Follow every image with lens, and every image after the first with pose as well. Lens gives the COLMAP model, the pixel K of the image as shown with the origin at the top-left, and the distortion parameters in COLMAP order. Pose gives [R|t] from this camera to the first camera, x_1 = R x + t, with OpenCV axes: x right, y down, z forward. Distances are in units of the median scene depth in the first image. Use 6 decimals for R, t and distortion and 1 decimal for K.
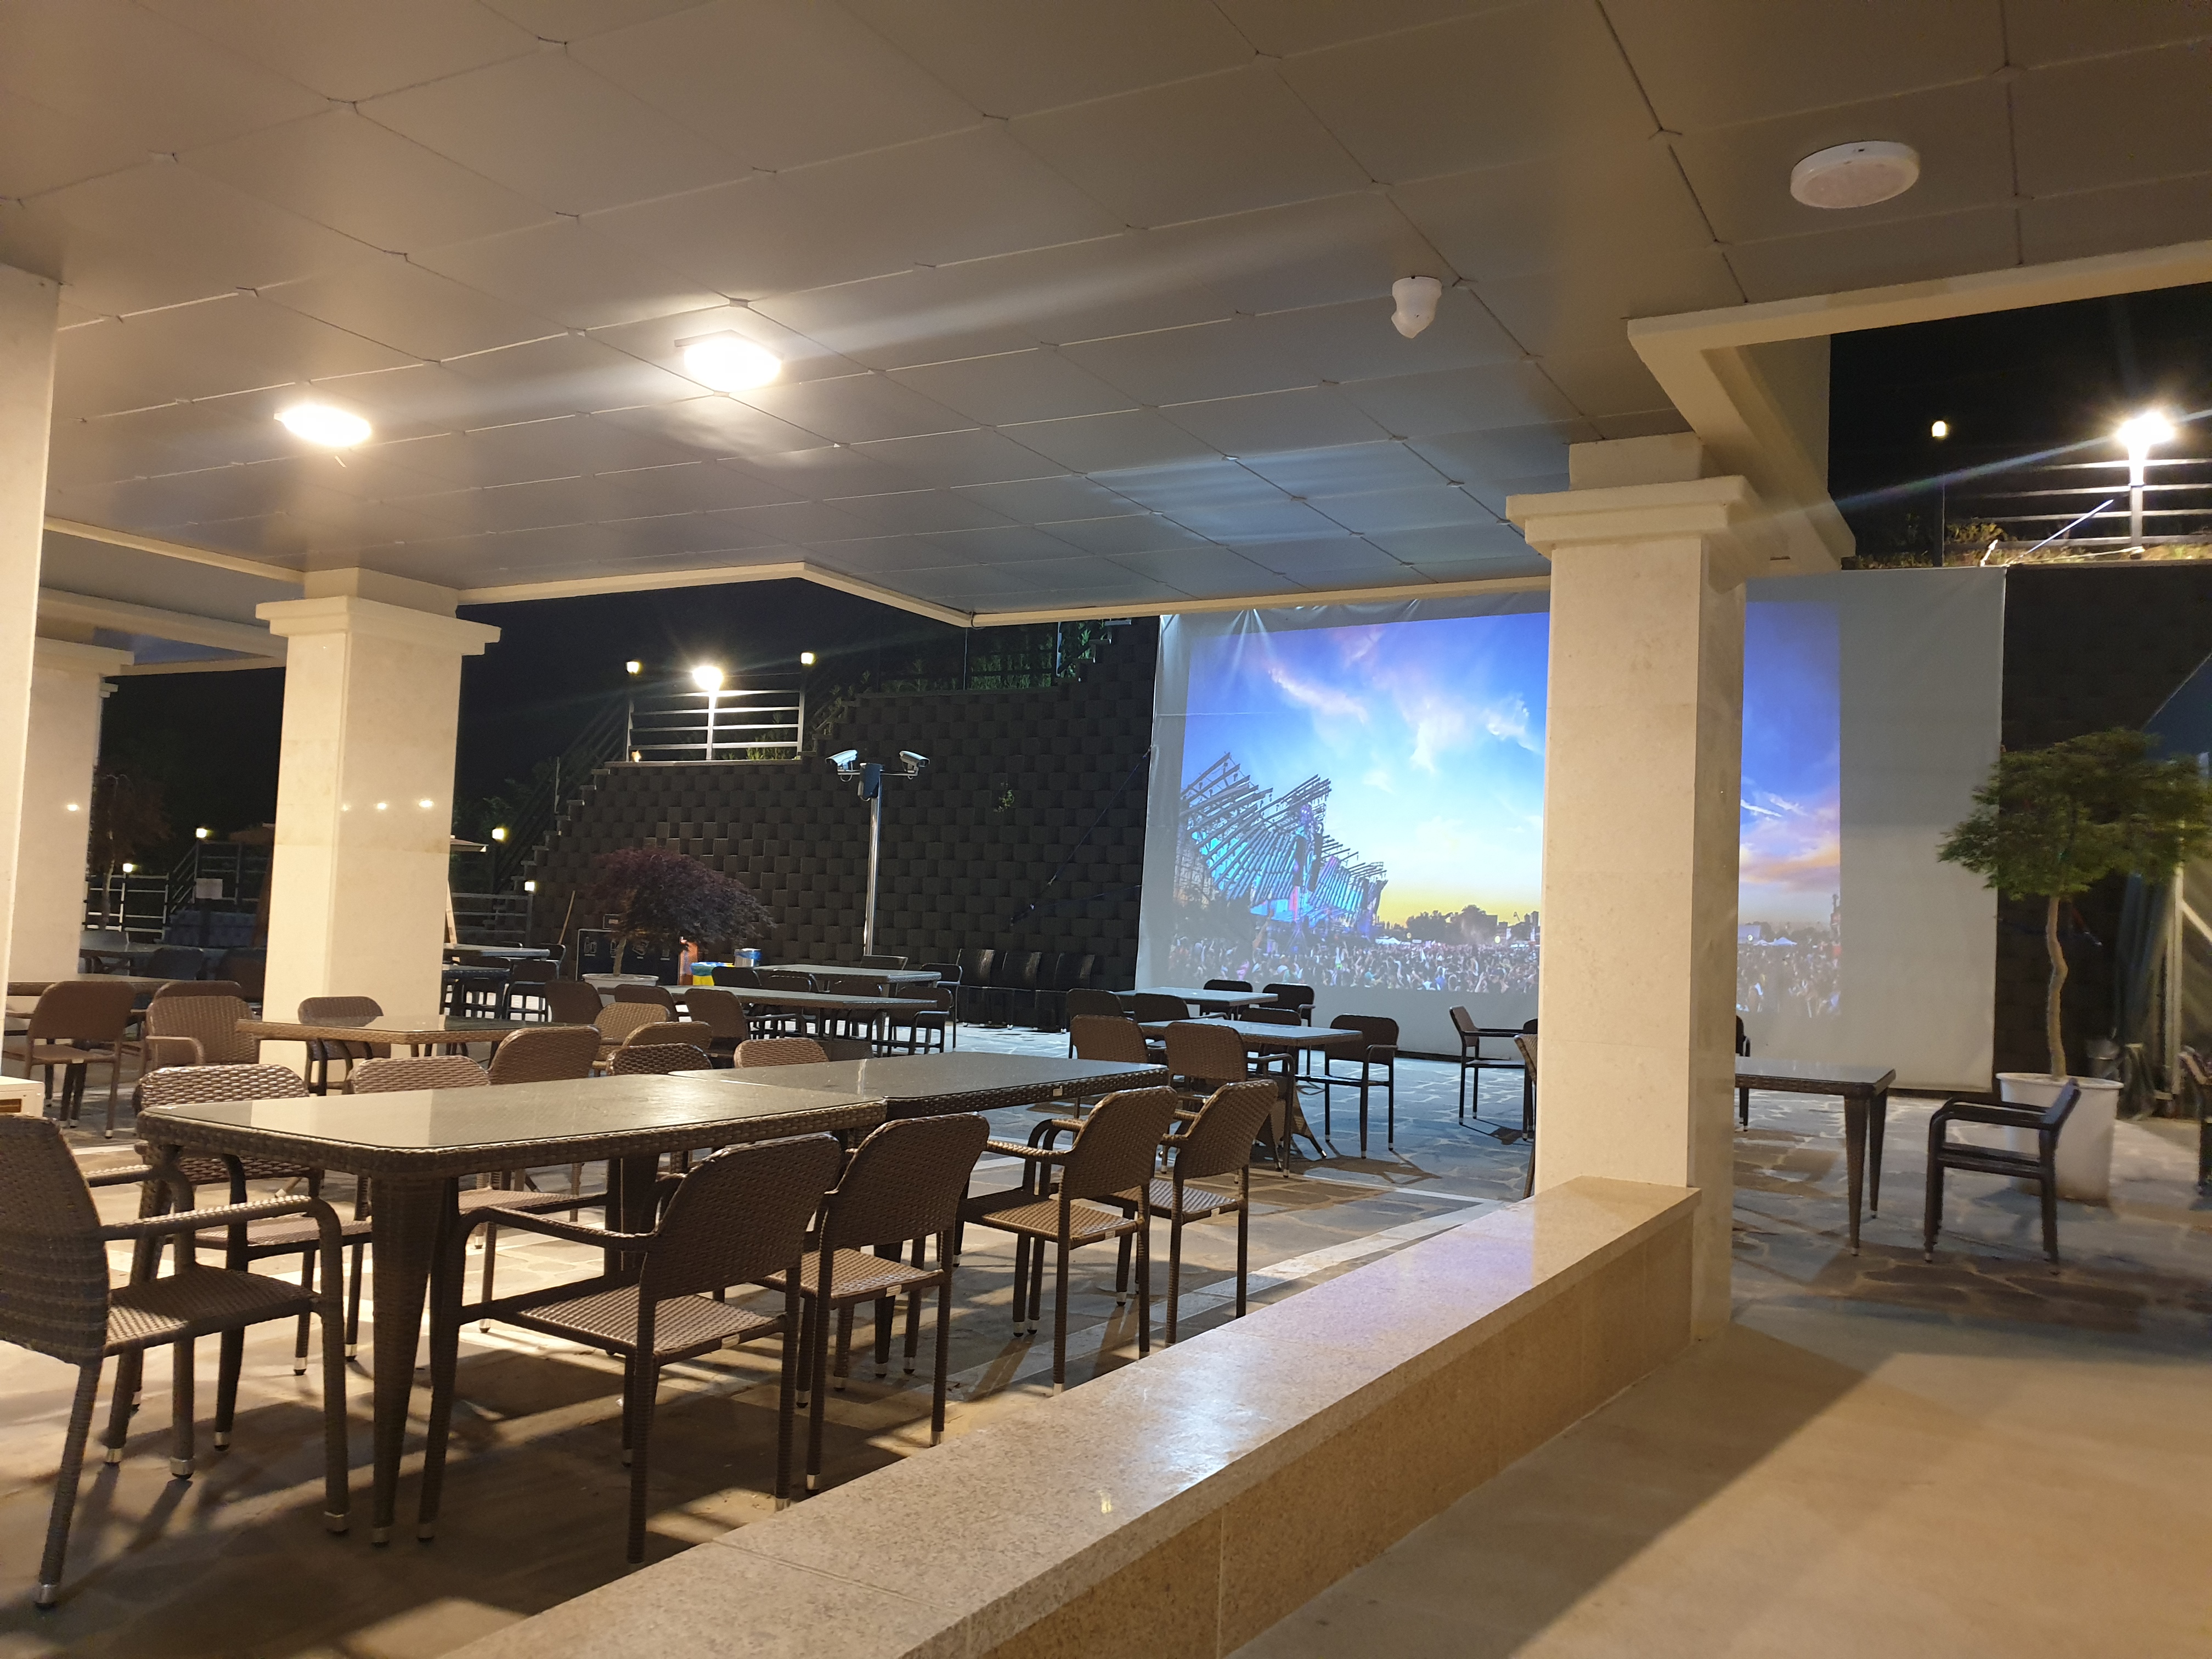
lens RADIAL K [[1711.8, 0, 1104.1], [0, 1711.8, 829.1], [0, 0, 1]] dist [0.021936, -0.004263]
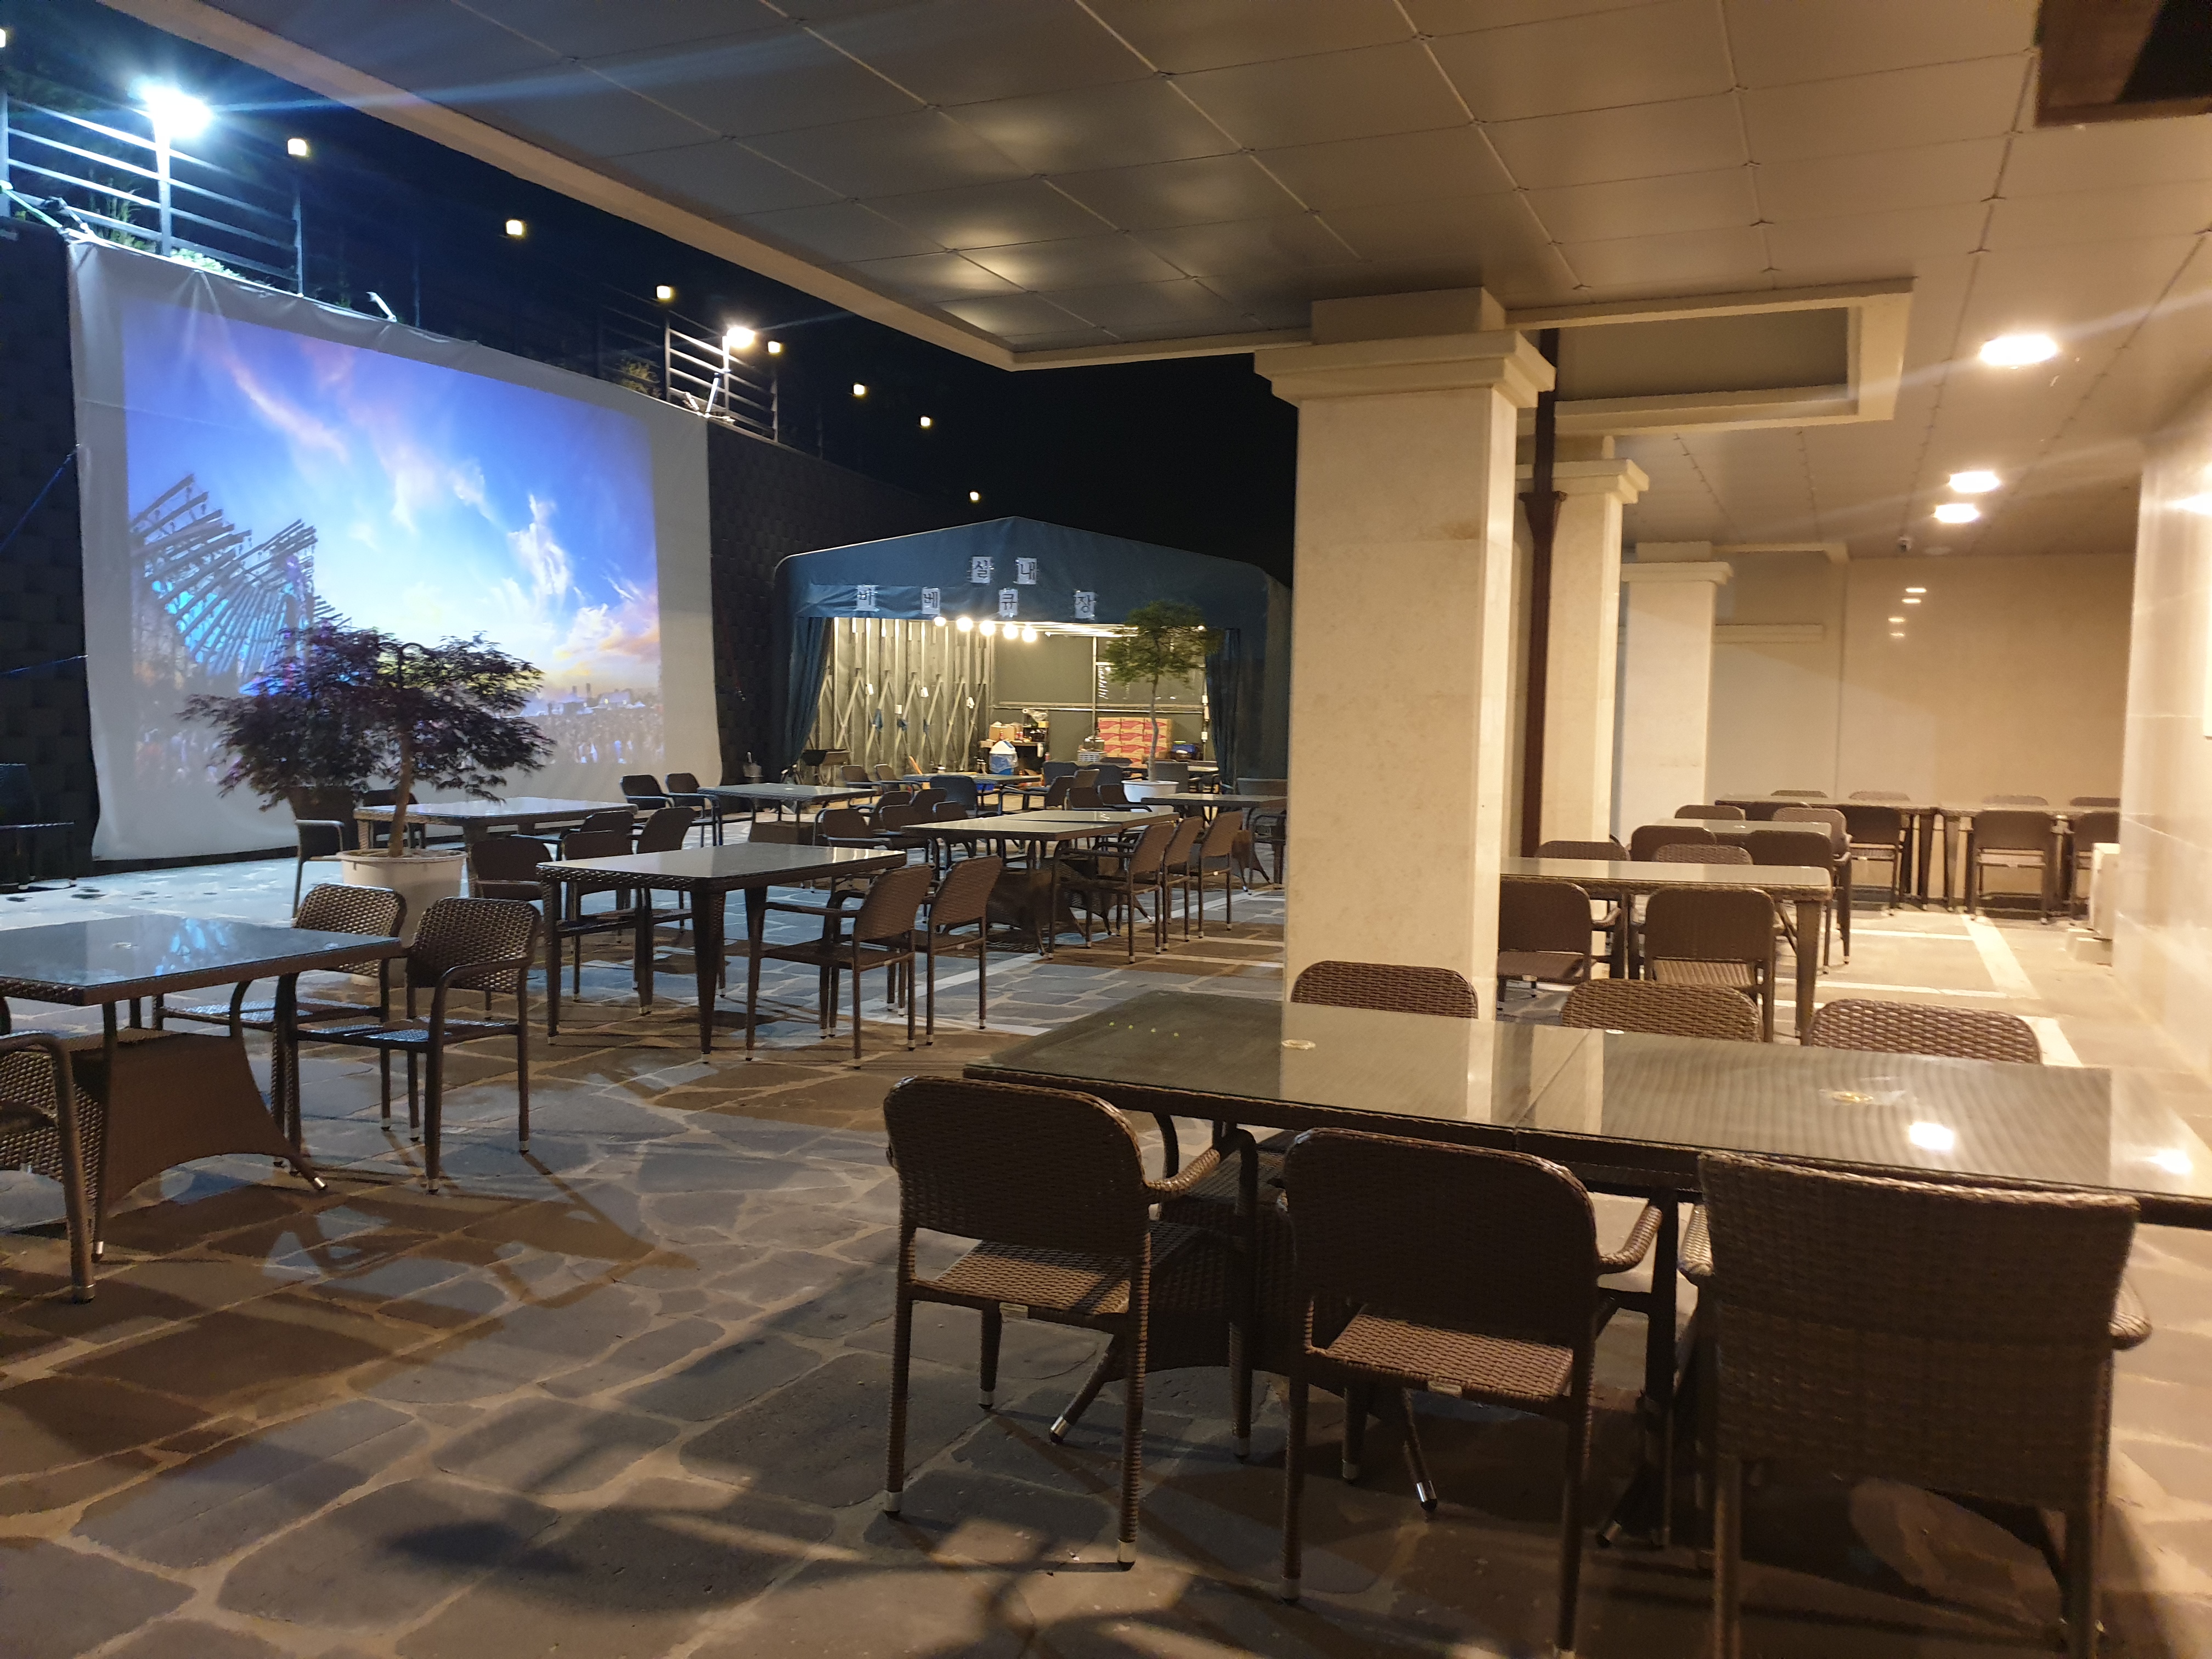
lens RADIAL K [[1711.8, 0, 1110.4], [0, 1711.8, 829.1], [0, 0, 1]] dist [0.021936, -0.004263]
pose [[-0.142893, -0.113206, 0.983243, -0.732877], [-0.064462, 0.992392, 0.104891, 0.003402], [-0.987637, -0.048393, -0.149103, 0.724270]]
